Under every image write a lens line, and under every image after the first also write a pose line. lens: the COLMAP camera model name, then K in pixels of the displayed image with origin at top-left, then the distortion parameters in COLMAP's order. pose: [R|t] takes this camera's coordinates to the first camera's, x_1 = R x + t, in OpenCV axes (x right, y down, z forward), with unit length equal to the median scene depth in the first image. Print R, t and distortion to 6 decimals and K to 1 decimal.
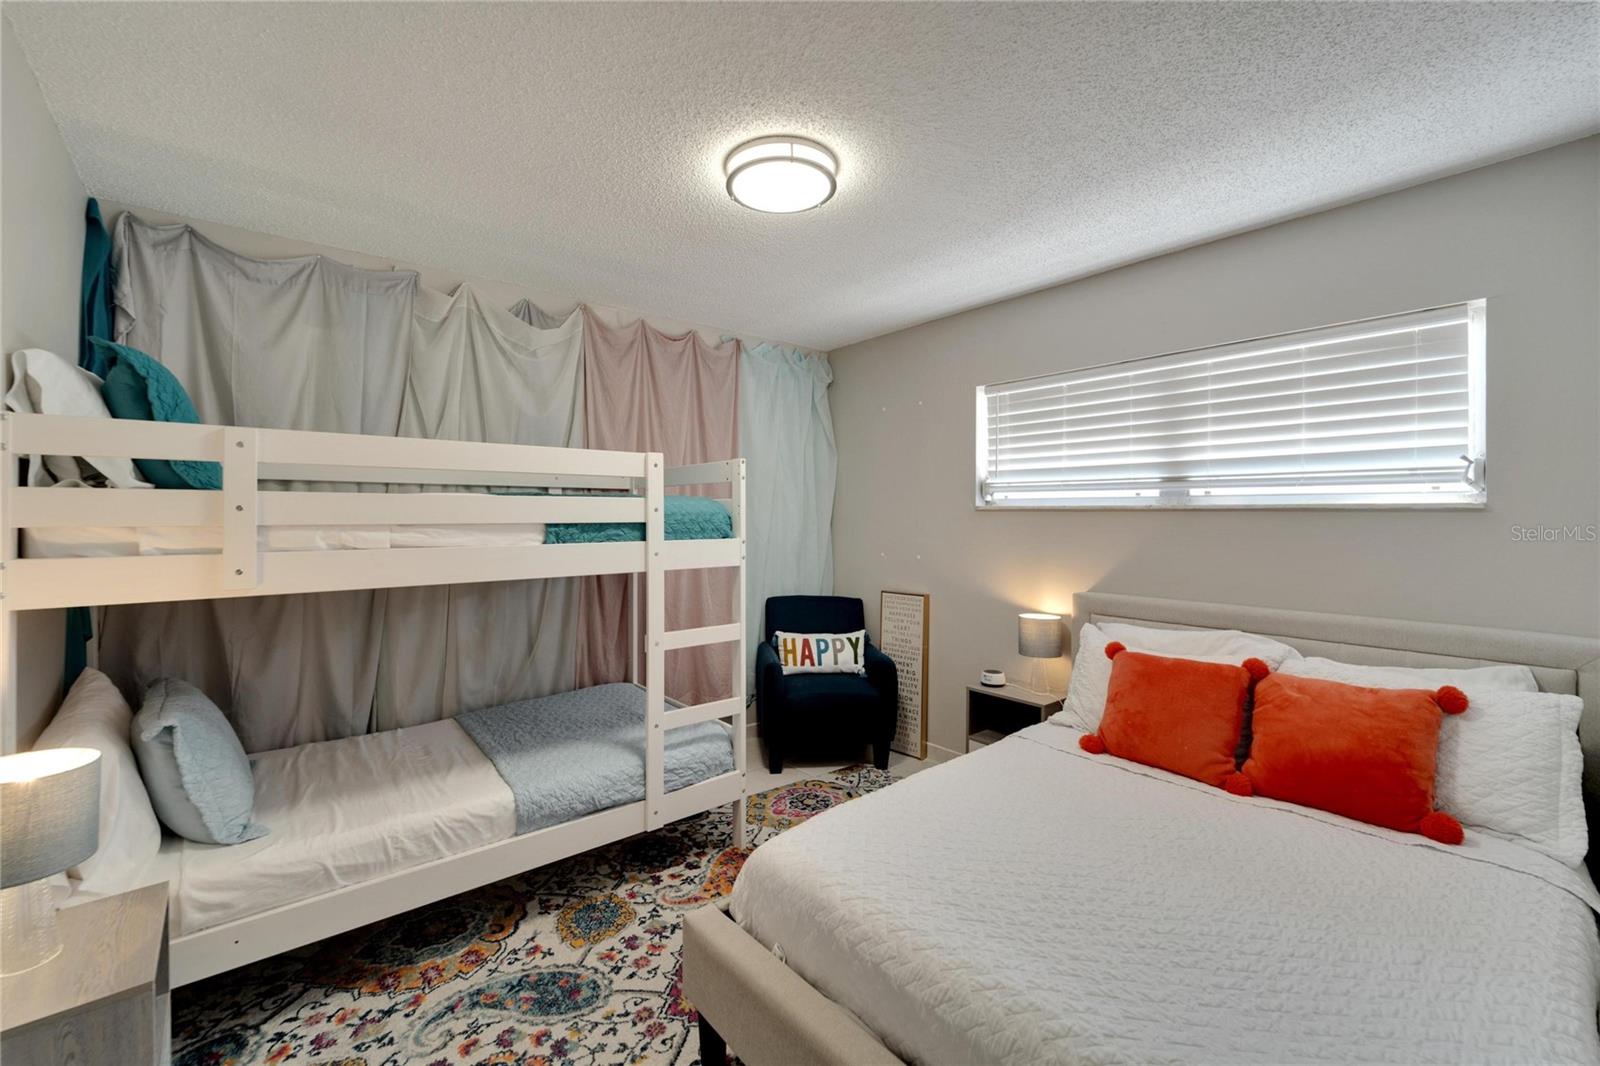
lens RADIAL K [[661.0, 0, 794.1], [0, 661.0, 526.5], [0, 0, 1]] dist [0.000574, -0.000183]
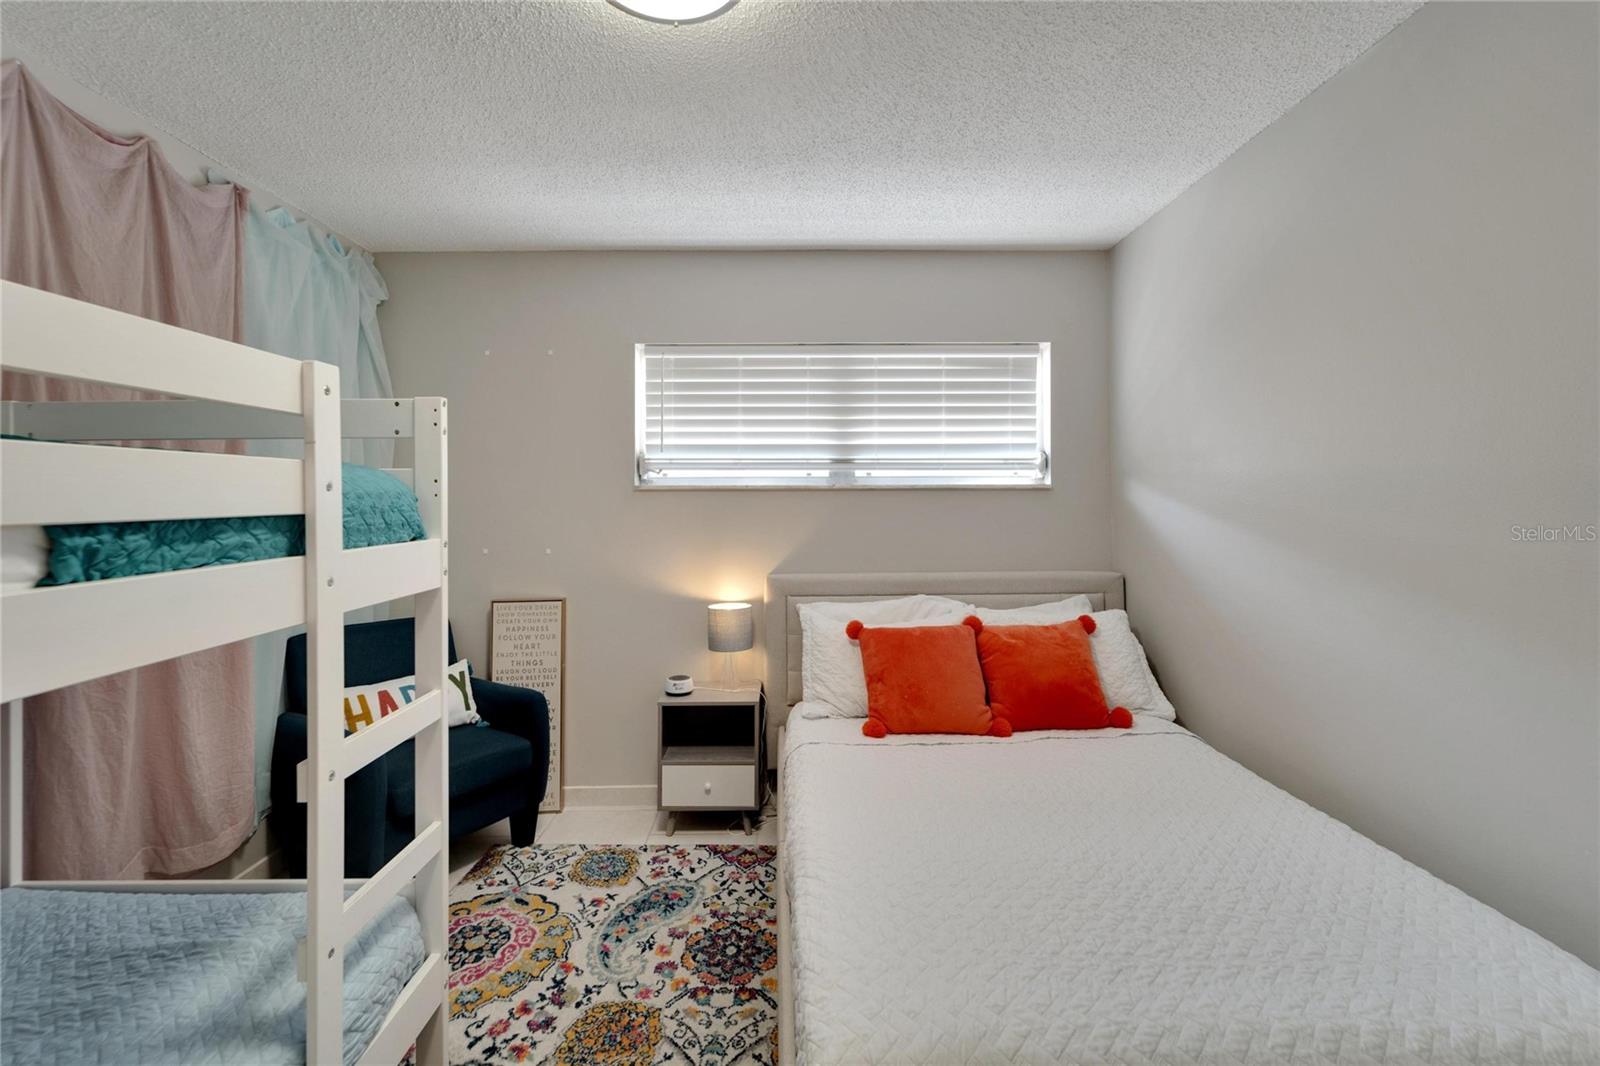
lens RADIAL K [[661.0, 0, 778.1], [0, 661.0, 500.5], [0, 0, 1]] dist [0.000574, -0.000183]
pose [[0.626942, -0.011079, 0.778987, -0.335144], [0.021455, 0.999765, -0.003048, -0.006470], [-0.778771, 0.018624, 0.627032, 0.417527]]
